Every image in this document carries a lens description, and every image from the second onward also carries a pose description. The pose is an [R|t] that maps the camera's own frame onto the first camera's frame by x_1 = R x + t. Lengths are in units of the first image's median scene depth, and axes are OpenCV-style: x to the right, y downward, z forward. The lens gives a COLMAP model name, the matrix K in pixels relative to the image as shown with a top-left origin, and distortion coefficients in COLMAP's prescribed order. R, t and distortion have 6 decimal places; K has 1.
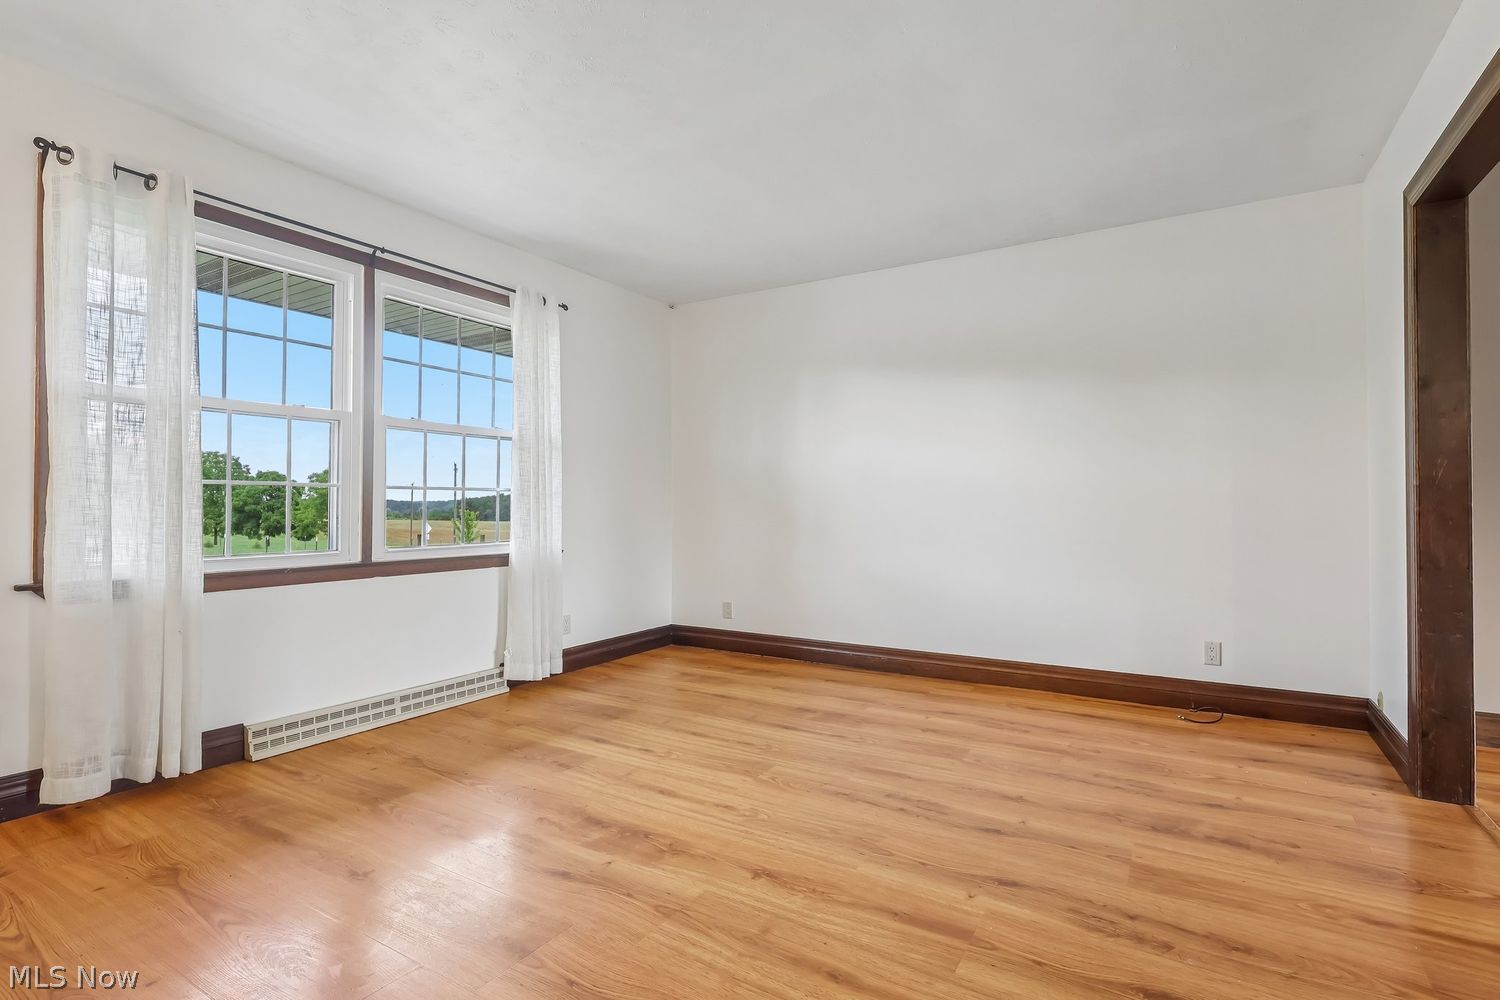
lens RADIAL K [[718.0, 0, 750.0], [0, 718.0, 500.0], [0, 0, 1]] dist [-0.003280, -0.000392]
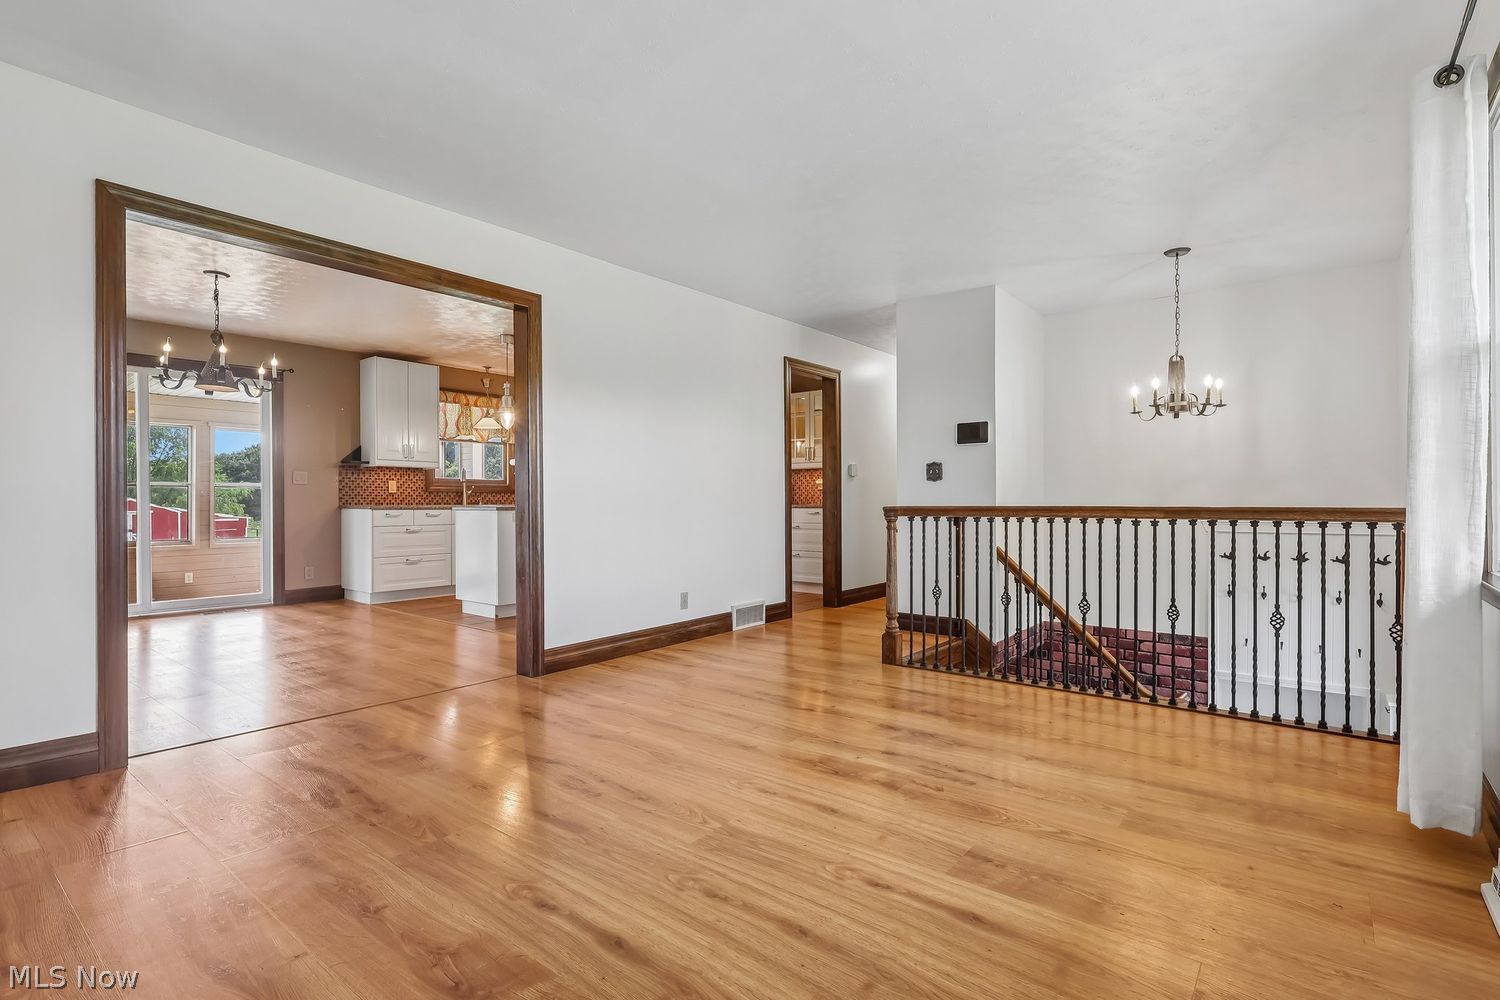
lens RADIAL K [[718.0, 0, 750.0], [0, 718.0, 500.0], [0, 0, 1]] dist [-0.003280, -0.000392]
pose [[-0.991817, -0.003746, 0.127611, -0.117749], [-0.004185, 0.999986, -0.003172, 0.013945], [-0.127598, -0.003680, -0.991819, 1.708034]]
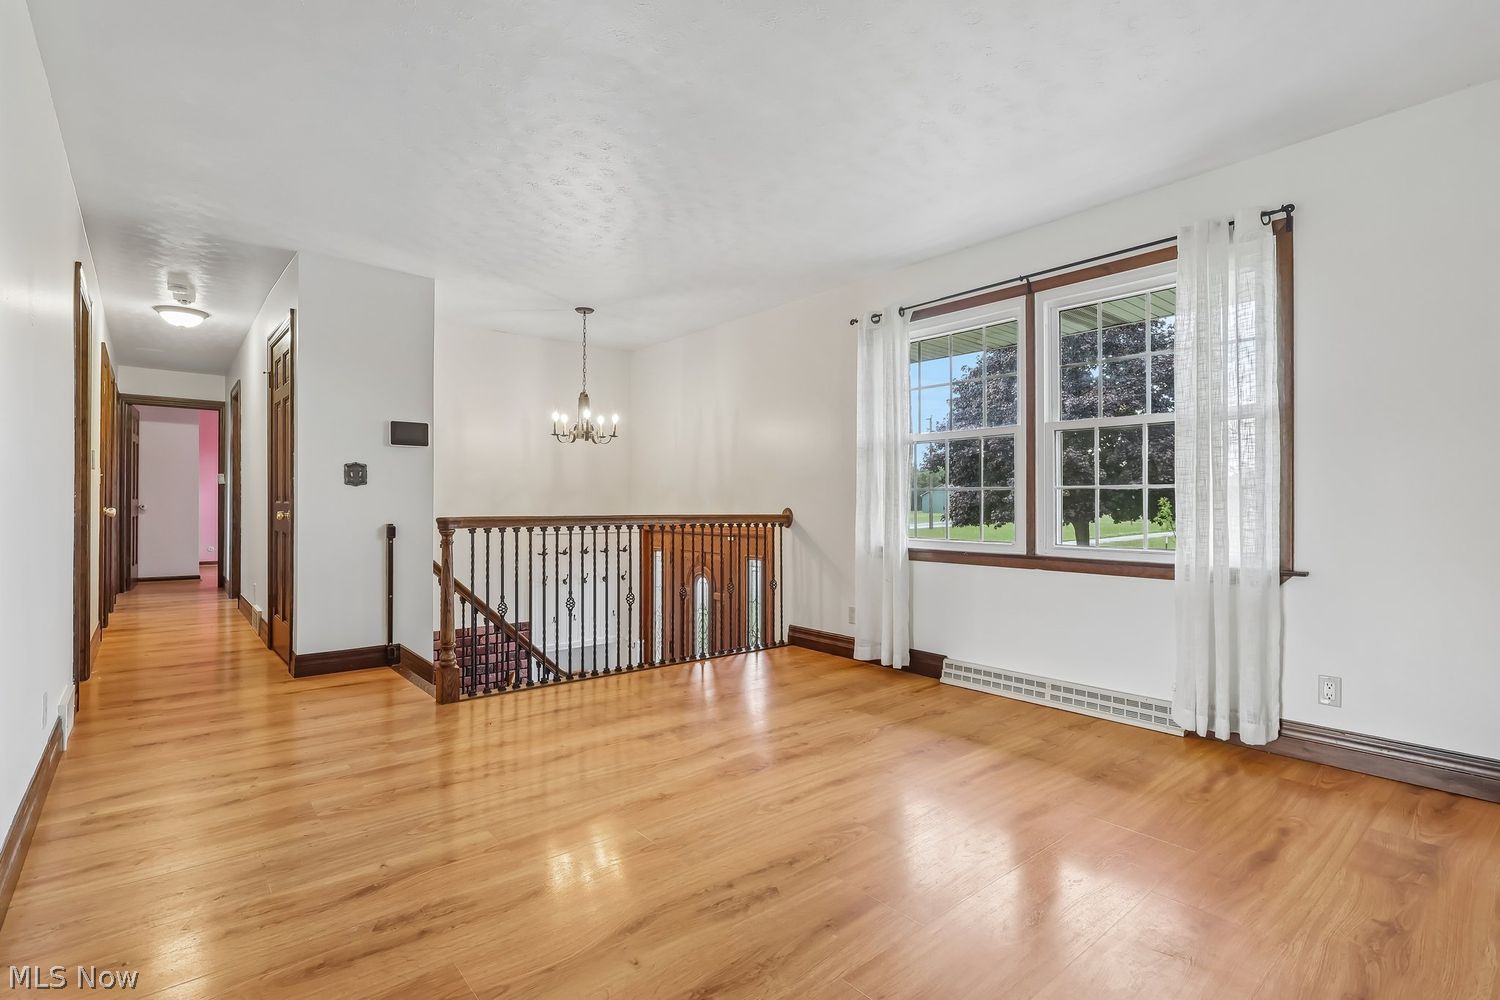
lens RADIAL K [[720.6, 0, 715.6], [0, 720.6, 506.1], [0, 0, 1]] dist [0.020285, -0.000086]
pose [[-0.348806, 0.000658, -0.937195, 0.819124], [0.008833, 0.999958, -0.002585, 0.008750], [0.937153, -0.009180, -0.348797, 1.069309]]
